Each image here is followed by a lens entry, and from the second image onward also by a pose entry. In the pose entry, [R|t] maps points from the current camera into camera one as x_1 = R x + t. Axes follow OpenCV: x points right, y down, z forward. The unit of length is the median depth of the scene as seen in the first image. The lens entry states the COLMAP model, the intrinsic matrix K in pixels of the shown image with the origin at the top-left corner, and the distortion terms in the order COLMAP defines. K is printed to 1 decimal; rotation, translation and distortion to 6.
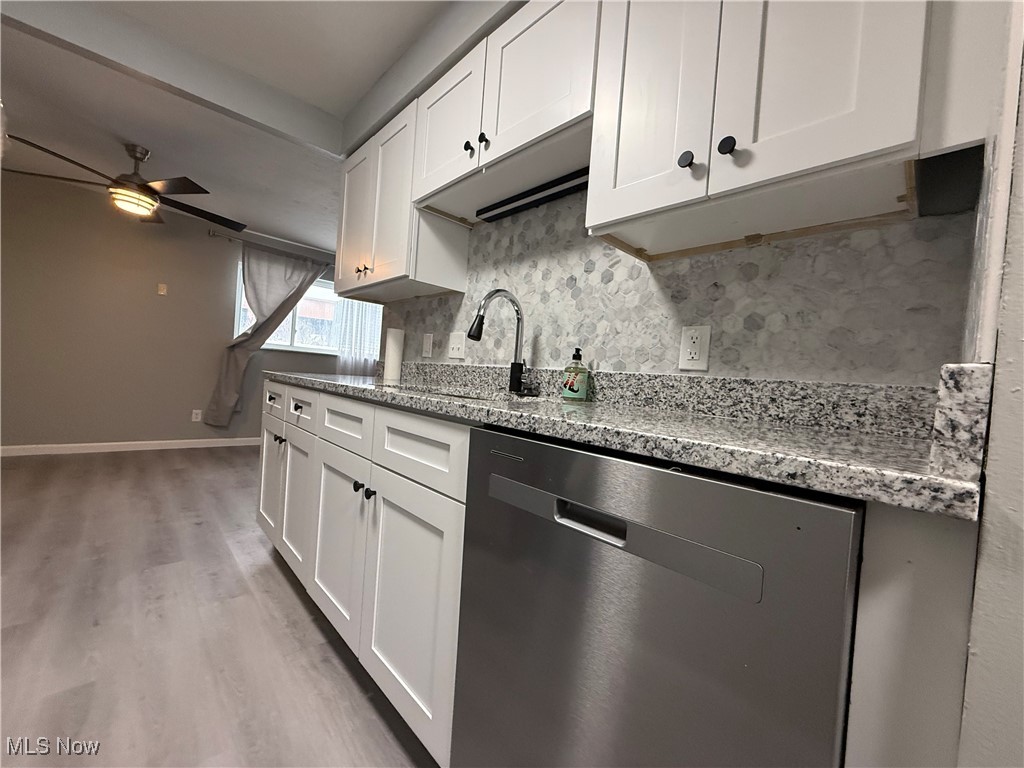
lens RADIAL K [[407.6, 0, 513.0], [0, 407.6, 383.9], [0, 0, 1]] dist [-0.002212, -0.000198]
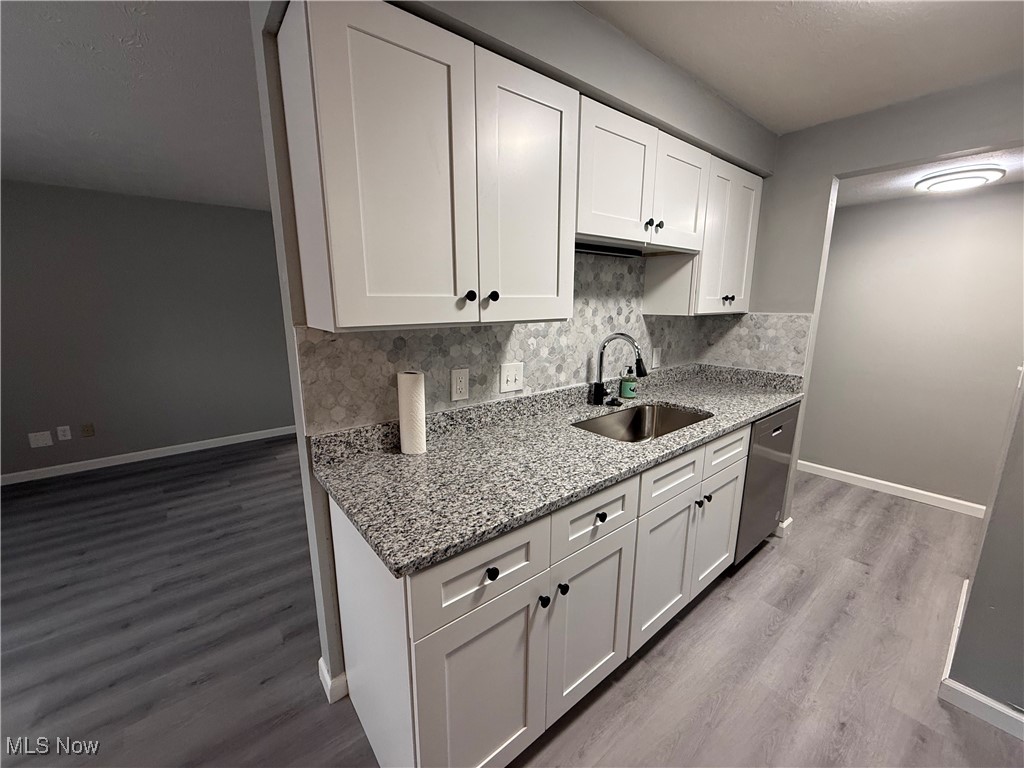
lens RADIAL K [[407.6, 0, 513.1], [0, 407.6, 384.2], [0, 0, 1]] dist [-0.002212, -0.000198]
pose [[0.079494, -0.270962, 0.959302, -0.935020], [0.023310, 0.962590, 0.269959, -0.299985], [-0.996563, 0.000901, 0.082836, 0.854788]]
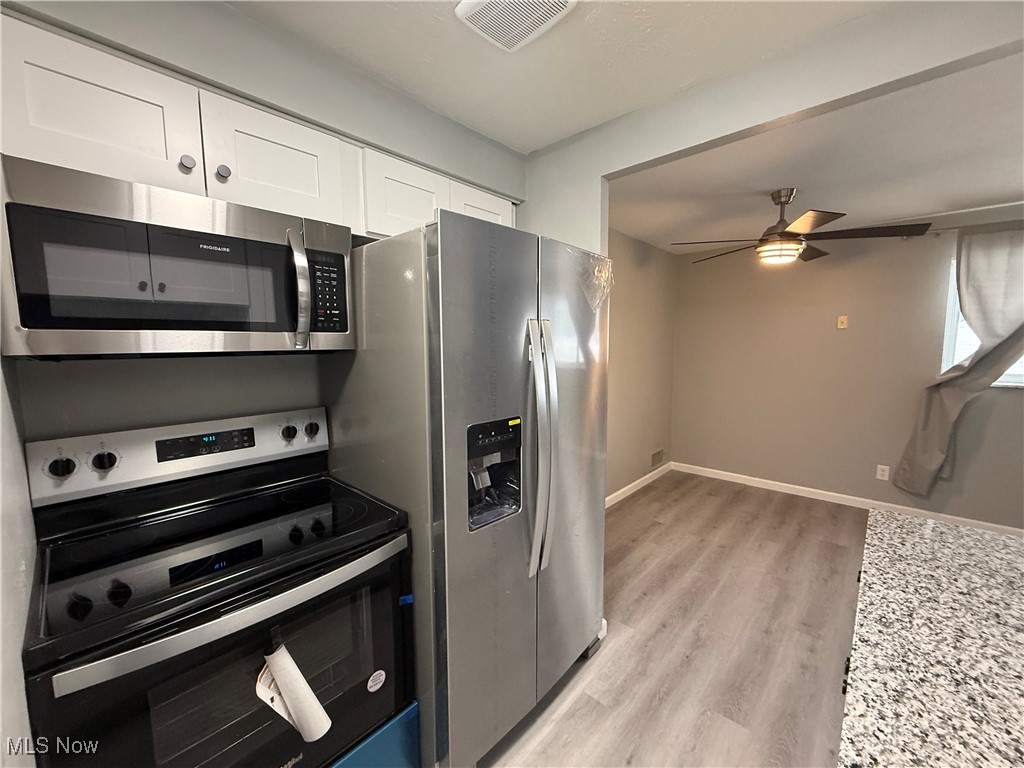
lens RADIAL K [[407.6, 0, 510.5], [0, 407.6, 382.2], [0, 0, 1]] dist [-0.002212, -0.000198]
pose [[0.059396, 0.023285, -0.997963, -0.057704], [0.001030, 0.999726, 0.023387, -0.228218], [0.998234, -0.002417, 0.059356, 0.435825]]
